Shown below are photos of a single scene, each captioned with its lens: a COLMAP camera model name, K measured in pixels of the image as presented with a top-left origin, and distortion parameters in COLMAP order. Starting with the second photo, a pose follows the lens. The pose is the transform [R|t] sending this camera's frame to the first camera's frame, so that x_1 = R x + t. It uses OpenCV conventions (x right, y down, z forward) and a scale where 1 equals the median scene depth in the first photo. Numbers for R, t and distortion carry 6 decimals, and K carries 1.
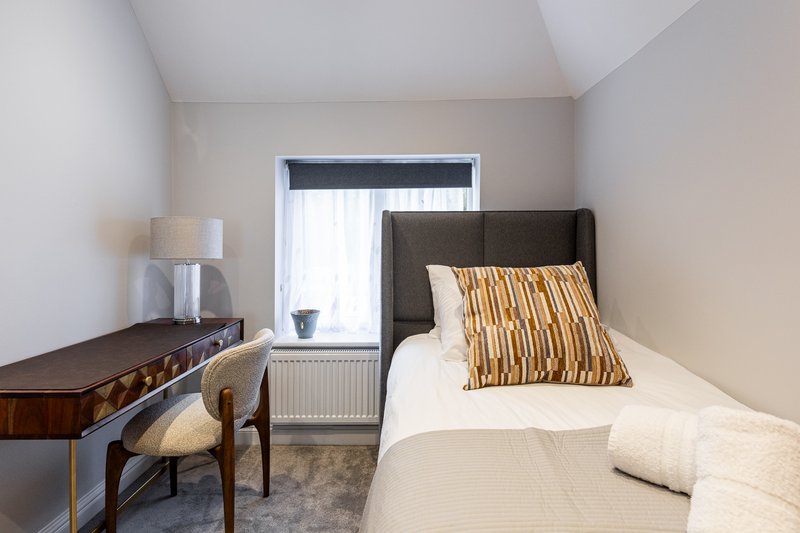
lens RADIAL K [[387.8, 0, 411.2], [0, 387.8, 258.6], [0, 0, 1]] dist [0.004063, -0.000192]
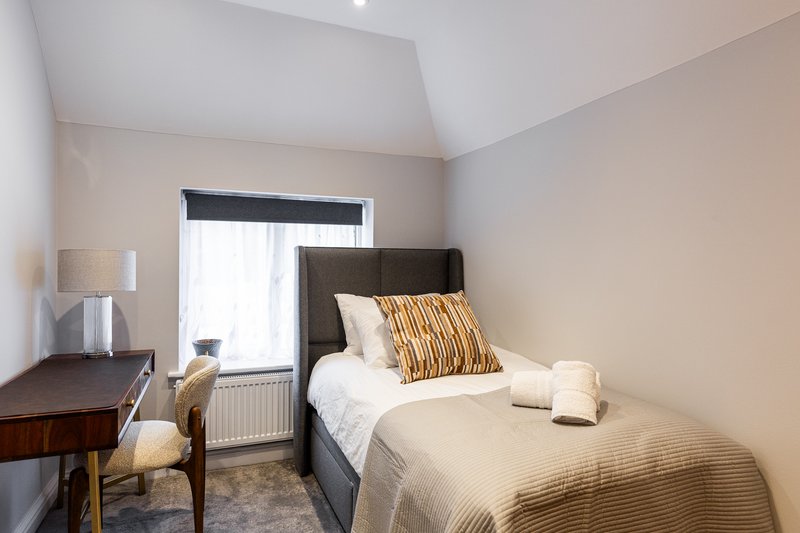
lens RADIAL K [[396.9, 0, 400.2], [0, 396.9, 286.5], [0, 0, 1]] dist [-0.001519, -0.000225]
pose [[0.935645, -0.006558, 0.352881, -0.306074], [0.005071, 0.999974, 0.005140, -0.017401], [-0.352906, -0.003020, 0.935654, -0.276548]]
